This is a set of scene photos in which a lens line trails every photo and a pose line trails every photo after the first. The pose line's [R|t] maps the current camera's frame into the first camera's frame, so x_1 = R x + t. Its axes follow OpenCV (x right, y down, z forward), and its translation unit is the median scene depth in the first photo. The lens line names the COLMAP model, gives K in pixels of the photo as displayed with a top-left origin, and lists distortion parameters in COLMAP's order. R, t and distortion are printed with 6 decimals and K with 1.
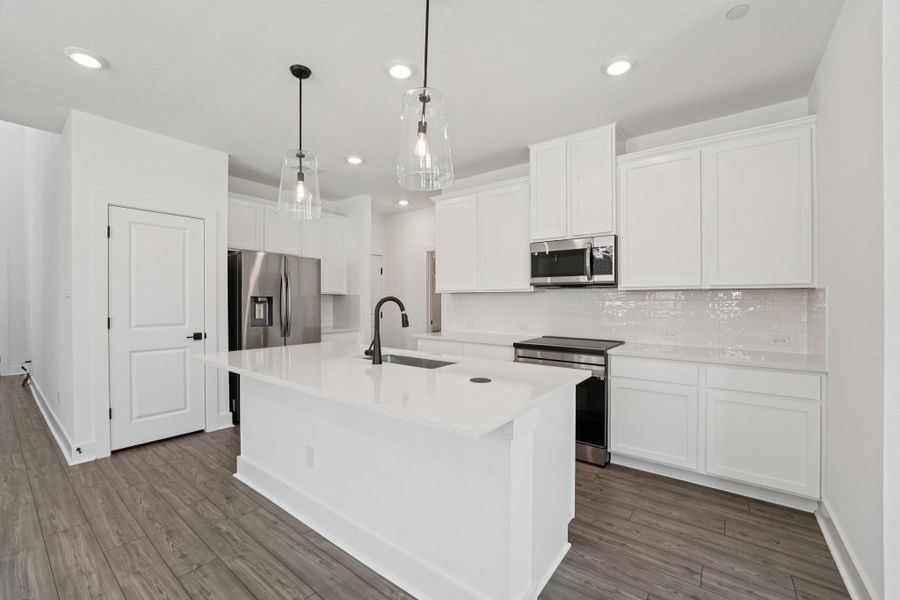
lens RADIAL K [[370.2, 0, 450.4], [0, 370.2, 303.5], [0, 0, 1]] dist [-0.029563, 0.003227]
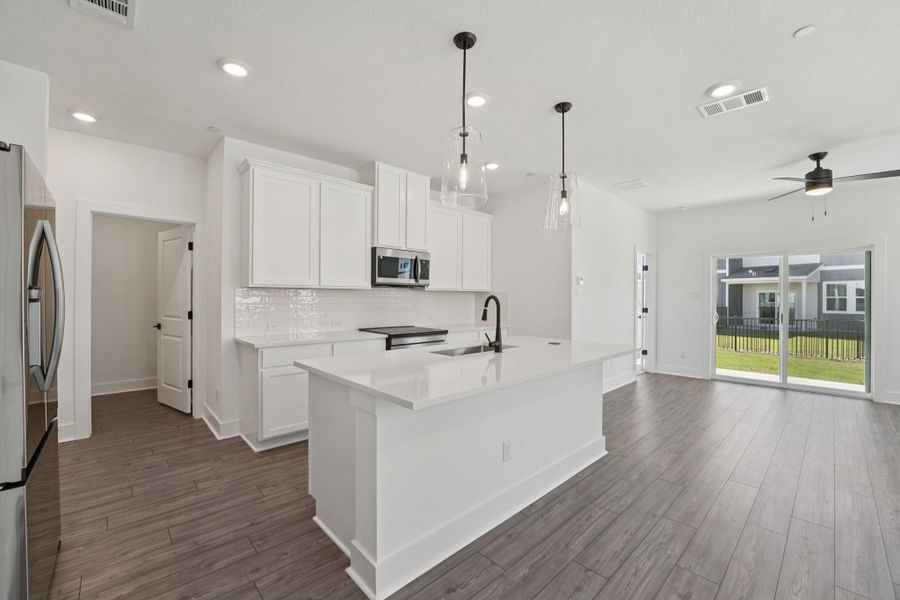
lens RADIAL K [[370.2, 0, 441.1], [0, 370.2, 292.3], [0, 0, 1]] dist [-0.029563, 0.003227]
pose [[0.177509, 0.012093, 0.984045, -0.980778], [0.002048, 0.999918, -0.012658, -0.009119], [-0.984117, 0.004262, 0.177470, 0.681138]]
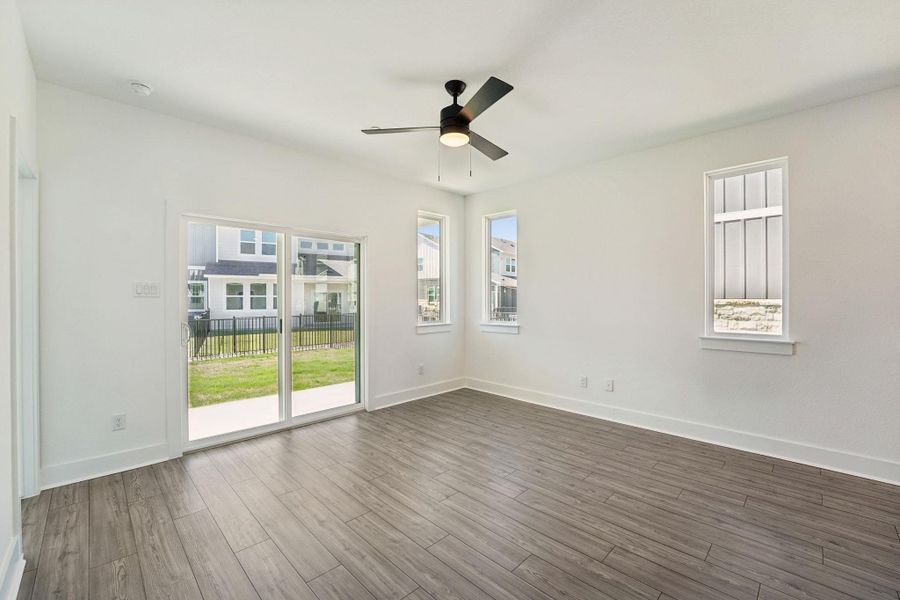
lens RADIAL K [[370.2, 0, 452.3], [0, 370.2, 298.7], [0, 0, 1]] dist [-0.029563, 0.003227]
pose [[-0.990708, -0.003899, 0.135949, 0.291922], [-0.002678, 0.999954, 0.009162, -0.004907], [-0.135979, 0.008713, -0.990673, 0.491523]]
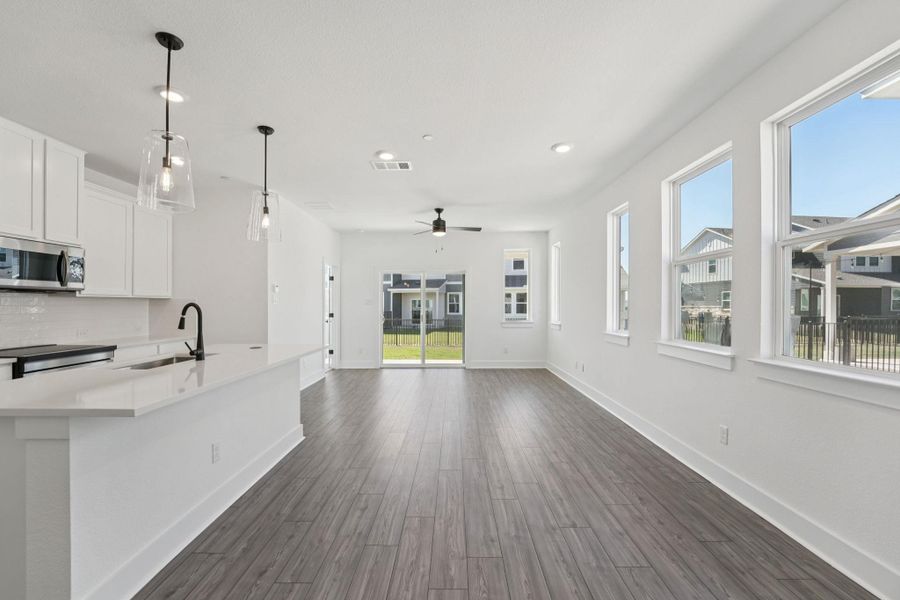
lens RADIAL K [[370.2, 0, 442.3], [0, 370.2, 307.5], [0, 0, 1]] dist [-0.029563, 0.003227]
pose [[-0.584050, -0.007046, 0.811687, -1.115274], [0.006784, 0.999885, 0.013562, -0.009932], [-0.811690, 0.013427, -0.583935, 0.737158]]
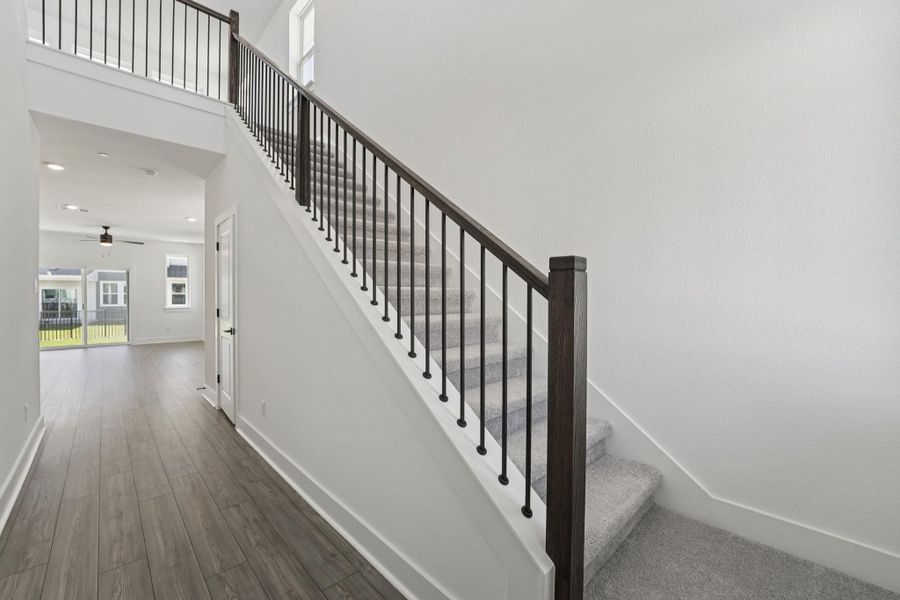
lens RADIAL K [[370.2, 0, 450.9], [0, 370.2, 305.0], [0, 0, 1]] dist [-0.029563, 0.003227]
pose [[-0.987700, -0.008646, 0.156119, -2.405771], [-0.003609, 0.999465, 0.032518, -0.019644], [-0.156316, 0.031555, -0.987203, 1.815060]]
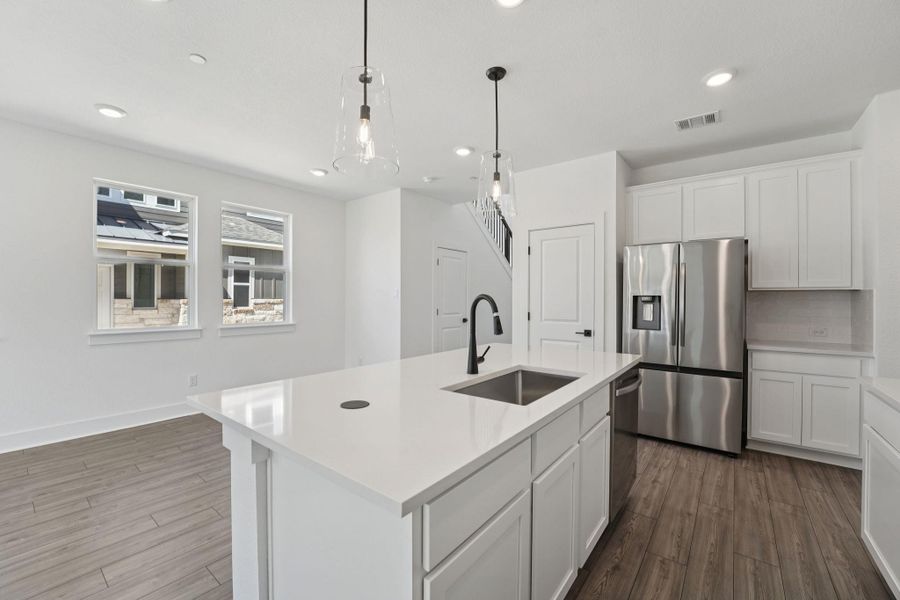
lens RADIAL K [[370.2, 0, 442.3], [0, 370.2, 298.8], [0, 0, 1]] dist [-0.029563, 0.003227]
pose [[-0.026201, -0.005348, -0.999642, 0.460157], [-0.010396, 0.999933, -0.005077, -0.002268], [0.999603, 0.010259, -0.026255, 0.668449]]
